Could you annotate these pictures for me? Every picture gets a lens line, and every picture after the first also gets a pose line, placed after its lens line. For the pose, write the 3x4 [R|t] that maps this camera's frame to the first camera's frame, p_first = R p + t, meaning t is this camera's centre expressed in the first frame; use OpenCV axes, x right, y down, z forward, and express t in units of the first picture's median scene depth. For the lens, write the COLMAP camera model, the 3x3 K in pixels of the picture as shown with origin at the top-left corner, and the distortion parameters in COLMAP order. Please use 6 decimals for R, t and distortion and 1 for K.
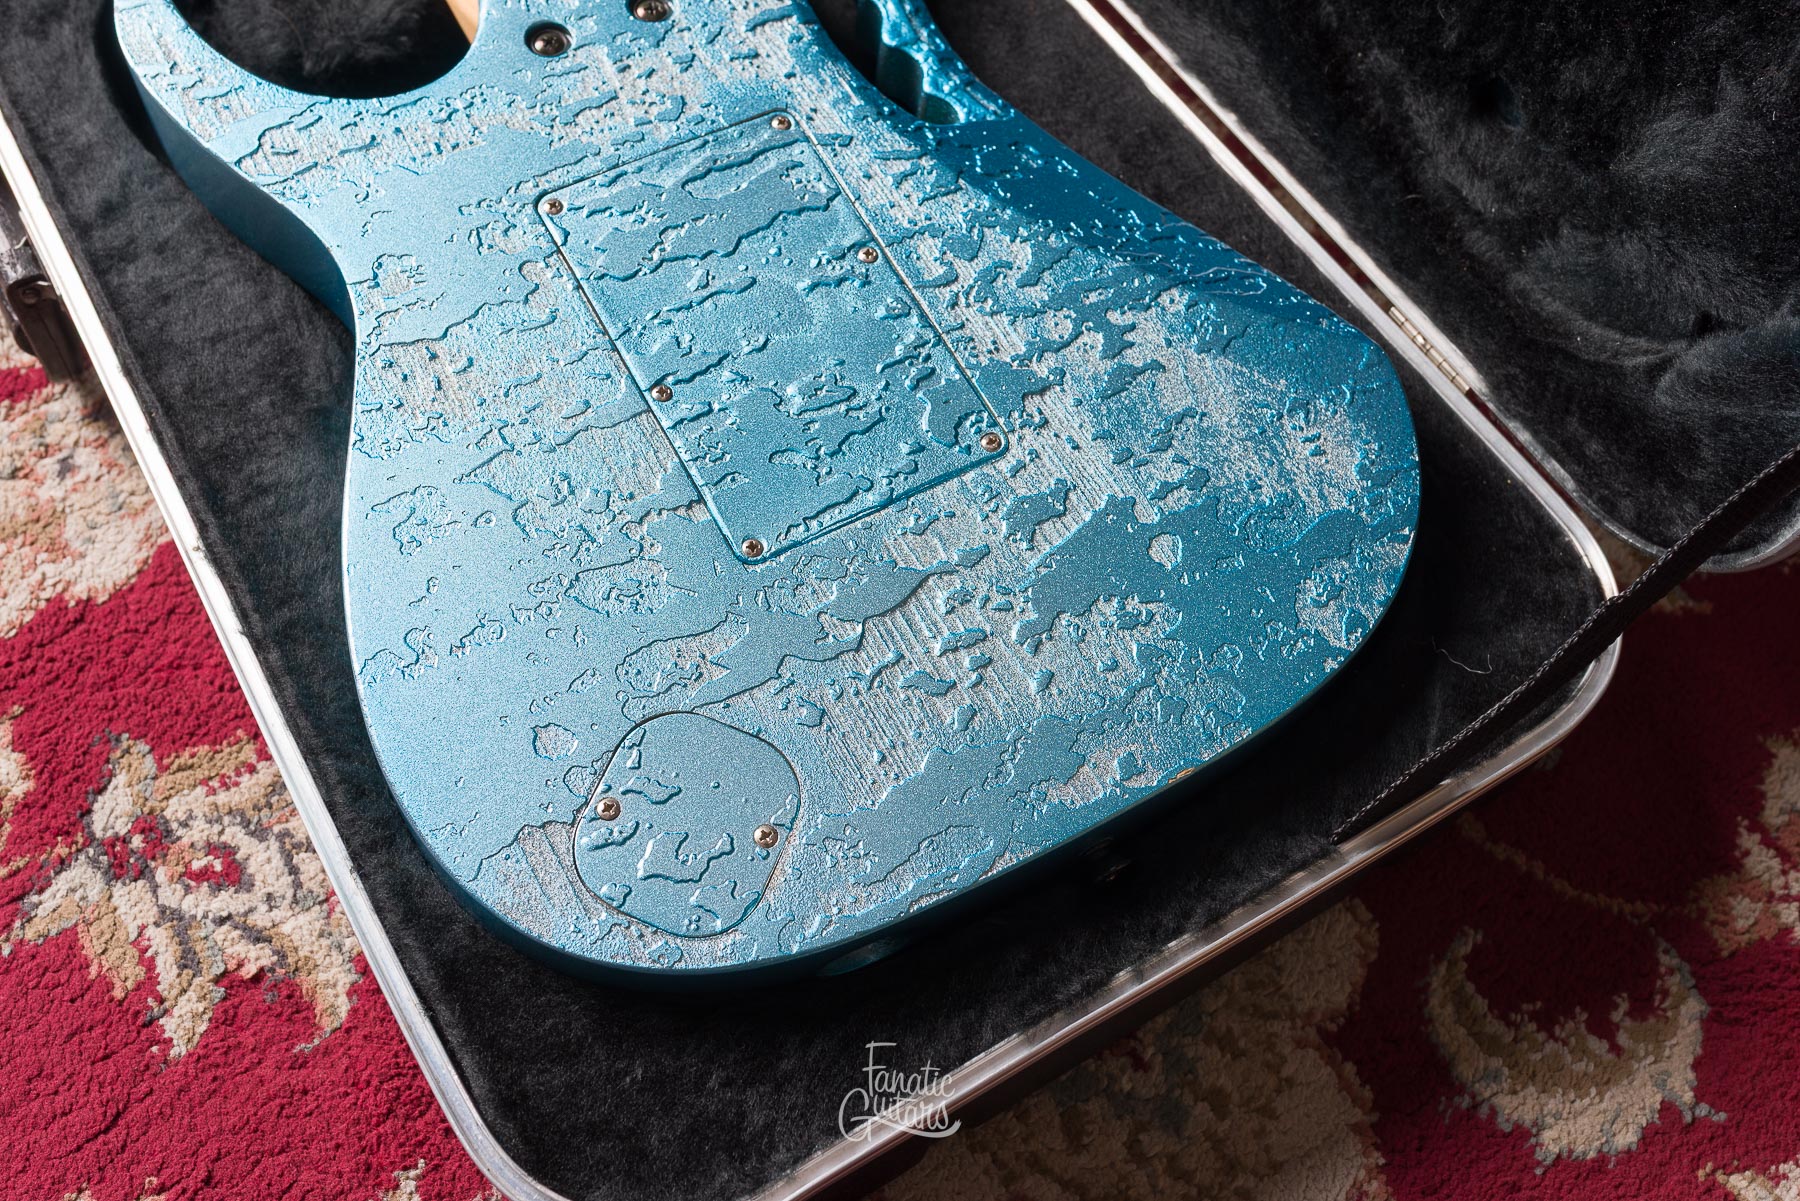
lens RADIAL K [[1764.0, 0, 898.1], [0, 1764.0, 604.6], [0, 0, 1]] dist [0.000823, 0.000000]
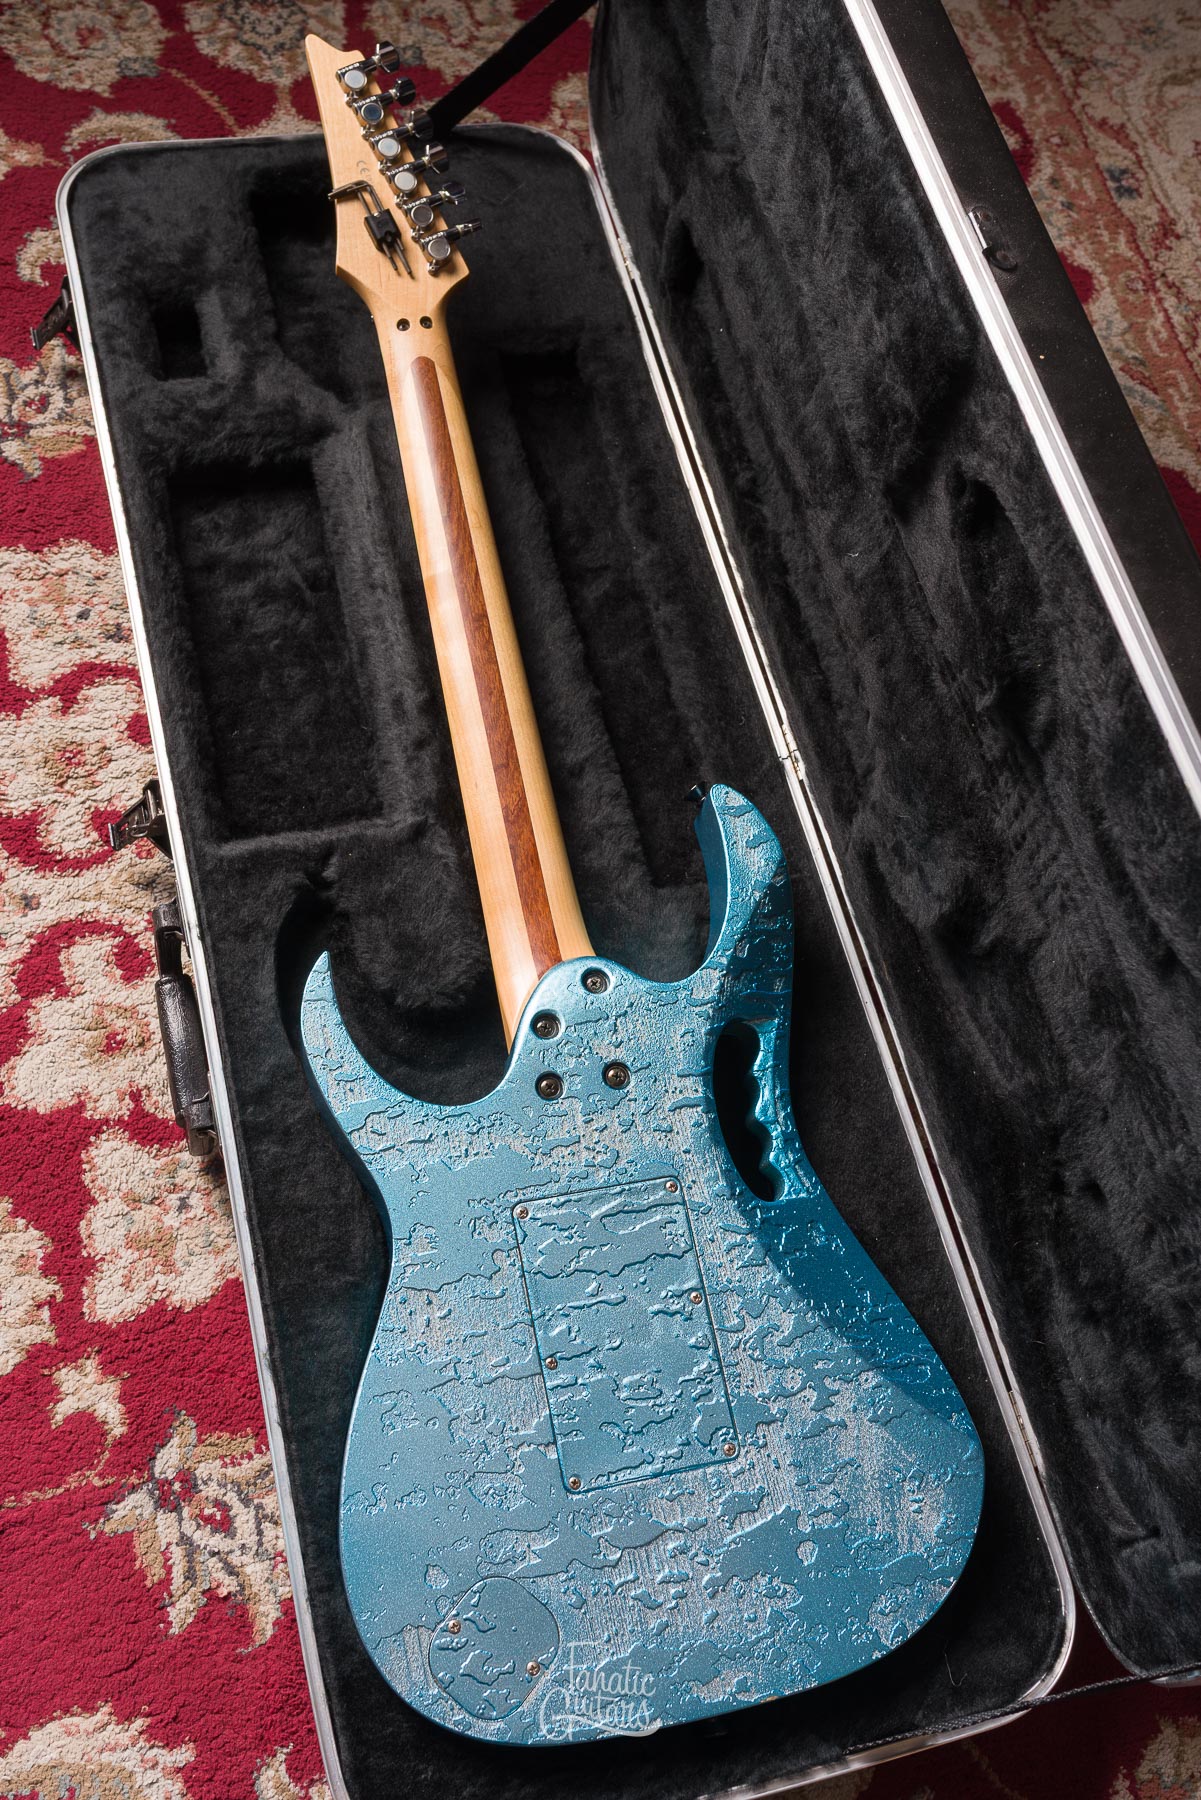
lens RADIAL K [[1764.0, 0, 608.1], [0, 1764.0, 916.0], [0, 0, 1]] dist [0.000823, 0.000000]
pose [[0.953201, 0.297656, -0.053003, -0.110665], [-0.293407, 0.953013, 0.075360, -0.617516], [0.072944, -0.056281, 0.995747, -0.599286]]
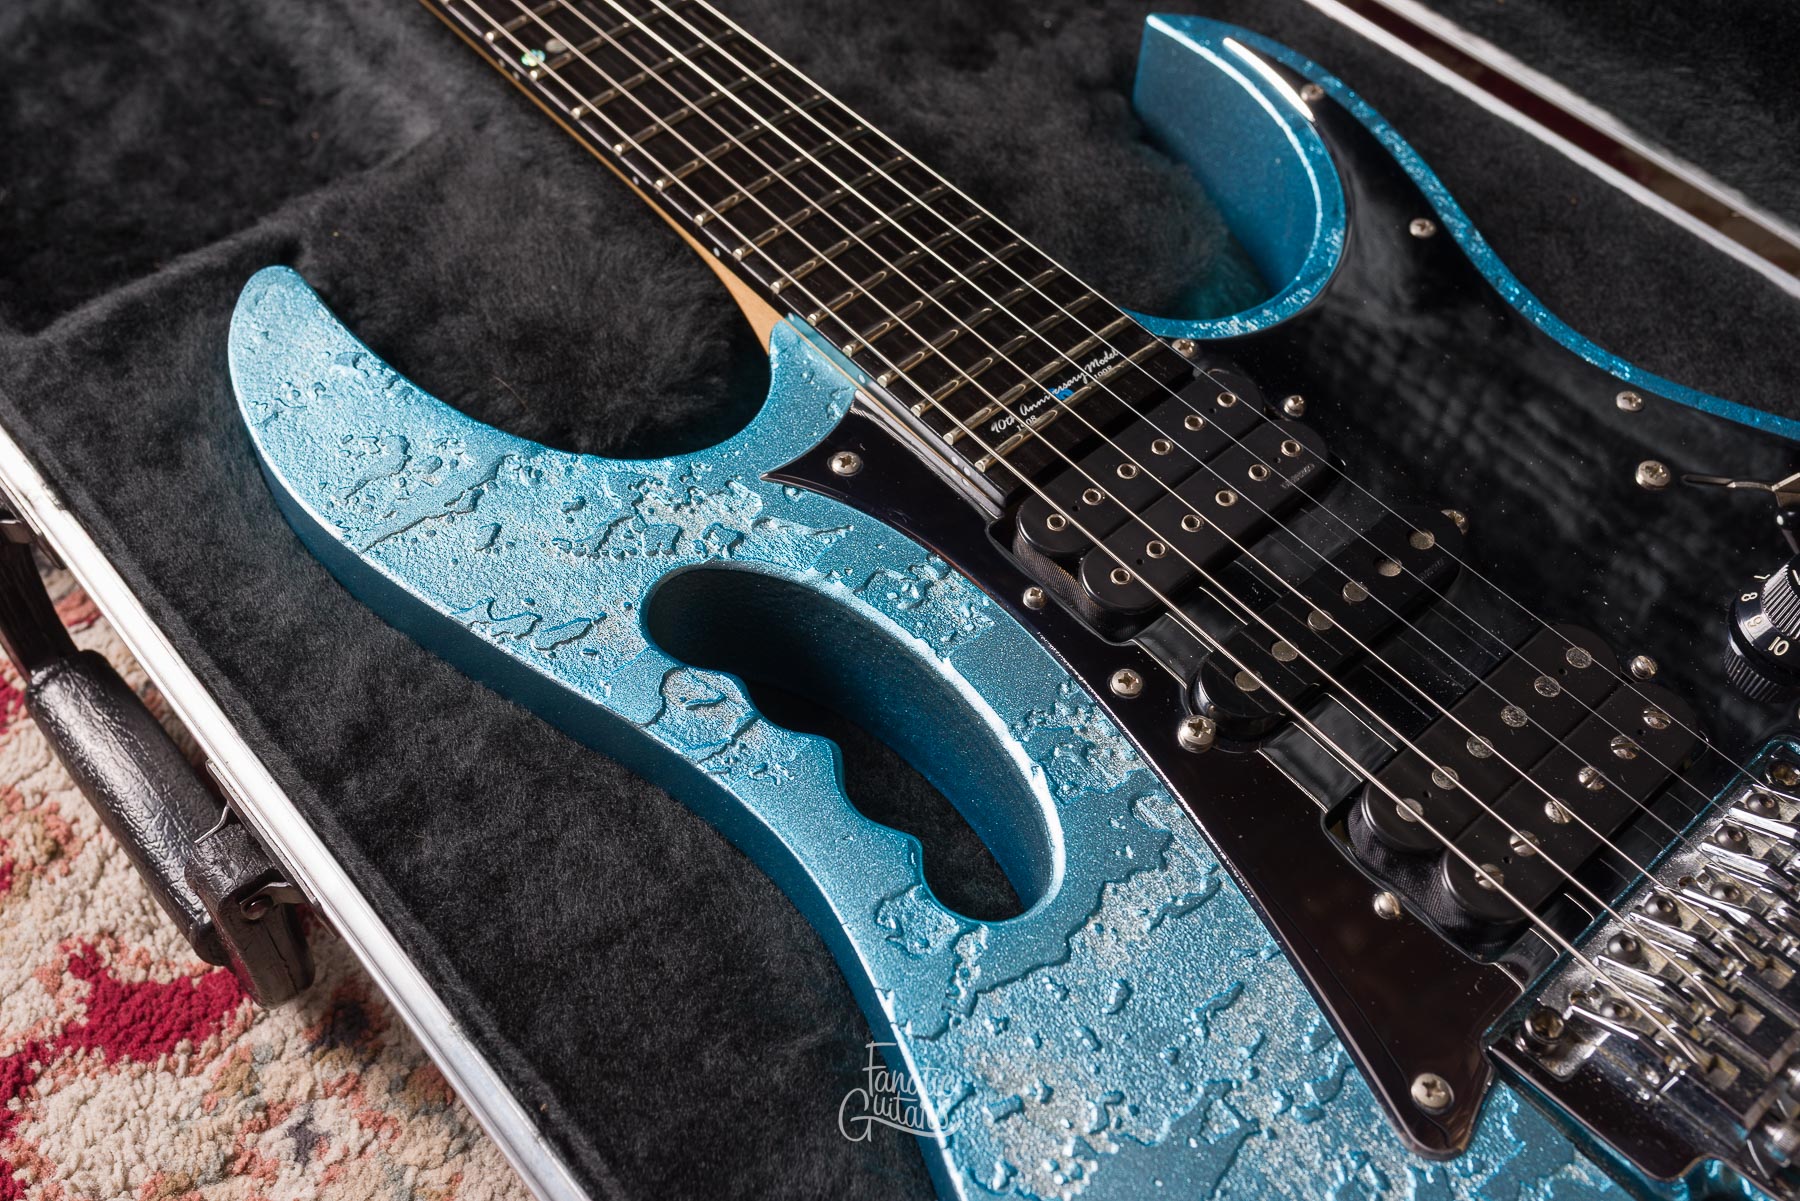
lens RADIAL K [[1764.0, 0, 901.3], [0, 1764.0, 612.4], [0, 0, 1]] dist [0.000823, 0.000000]
pose [[0.983948, -0.158768, 0.081478, -0.318177], [0.164936, 0.983407, -0.075542, -0.197667], [-0.068133, 0.087769, 0.993808, 0.393249]]
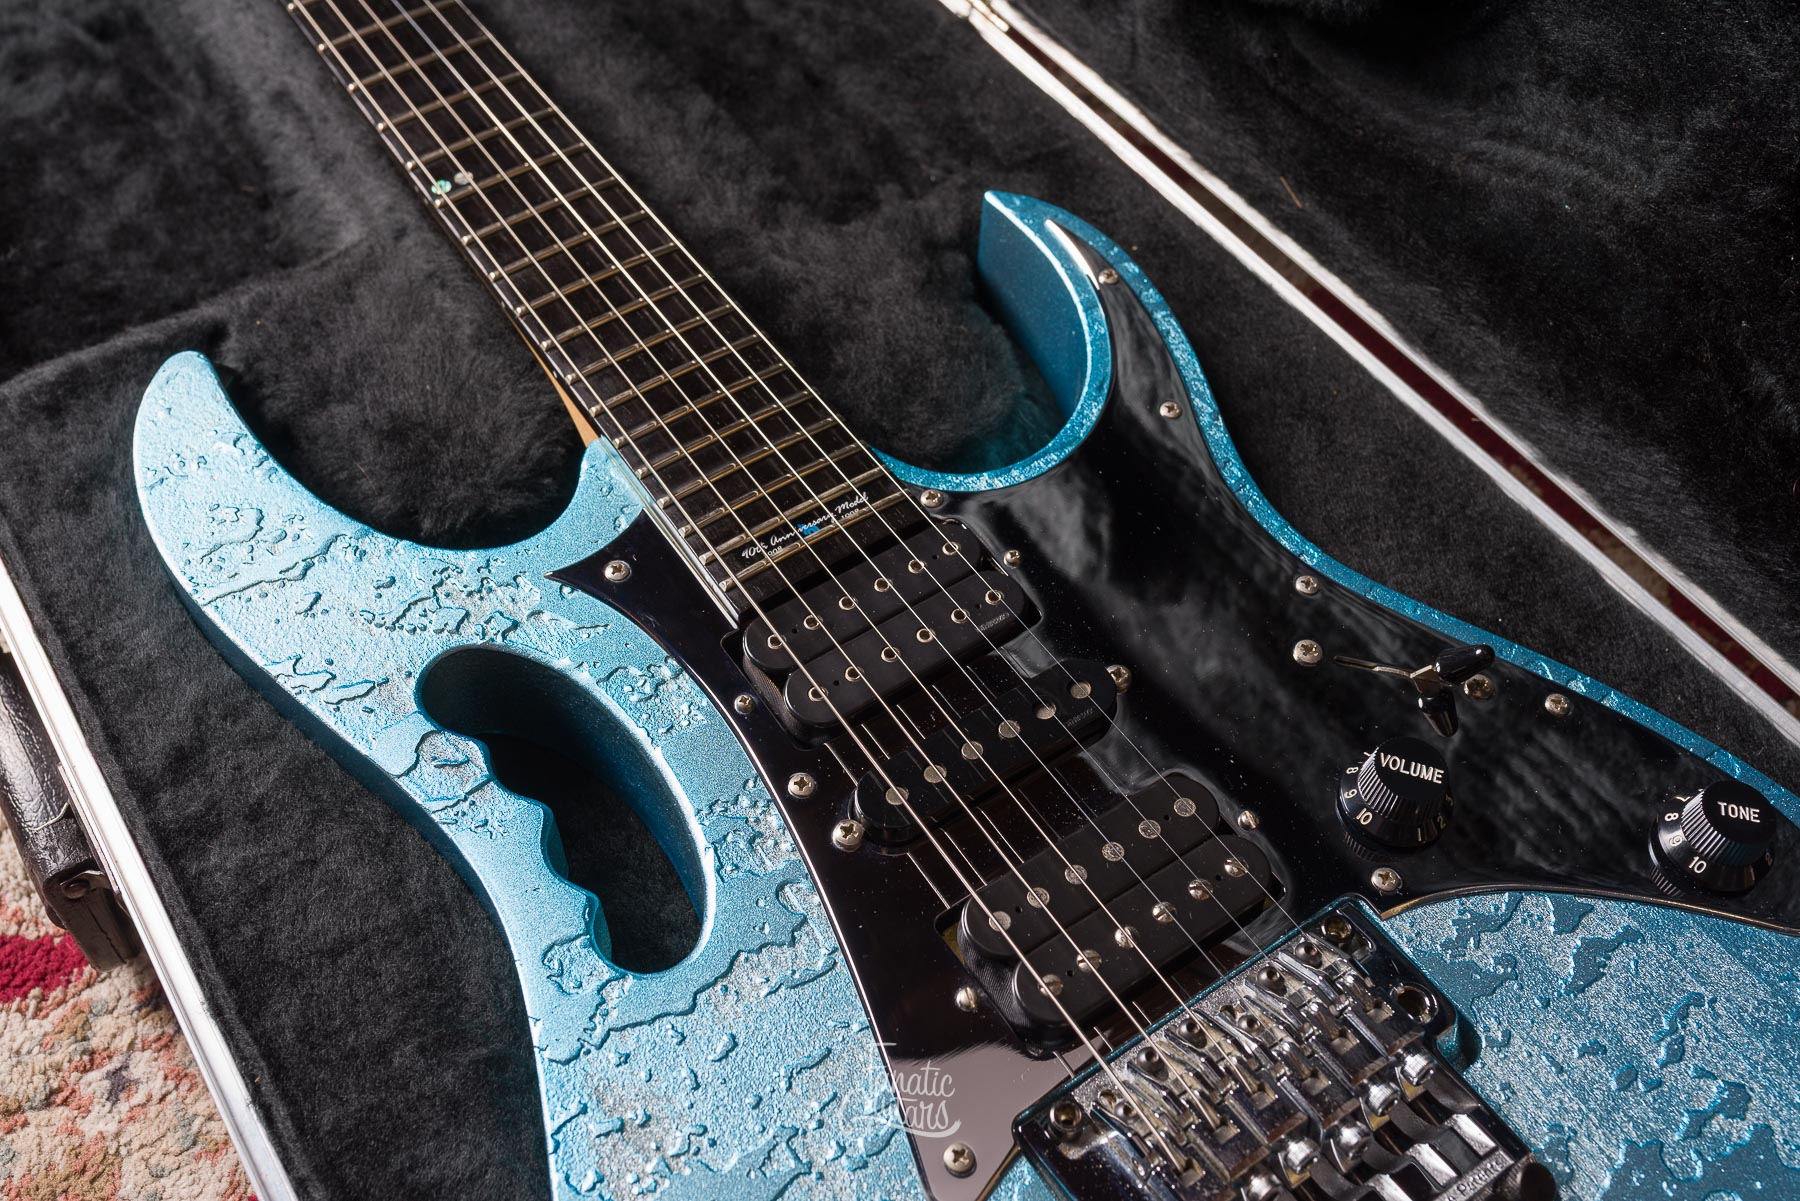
lens RADIAL K [[1764.0, 0, 900.0], [0, 1764.0, 605.3], [0, 0, 1]] dist [0.000823, 0.000000]
pose [[0.998503, -0.053009, 0.013487, -0.158216], [0.054076, 0.993741, -0.097744, -0.207632], [-0.008221, 0.098326, 0.995120, 0.264467]]
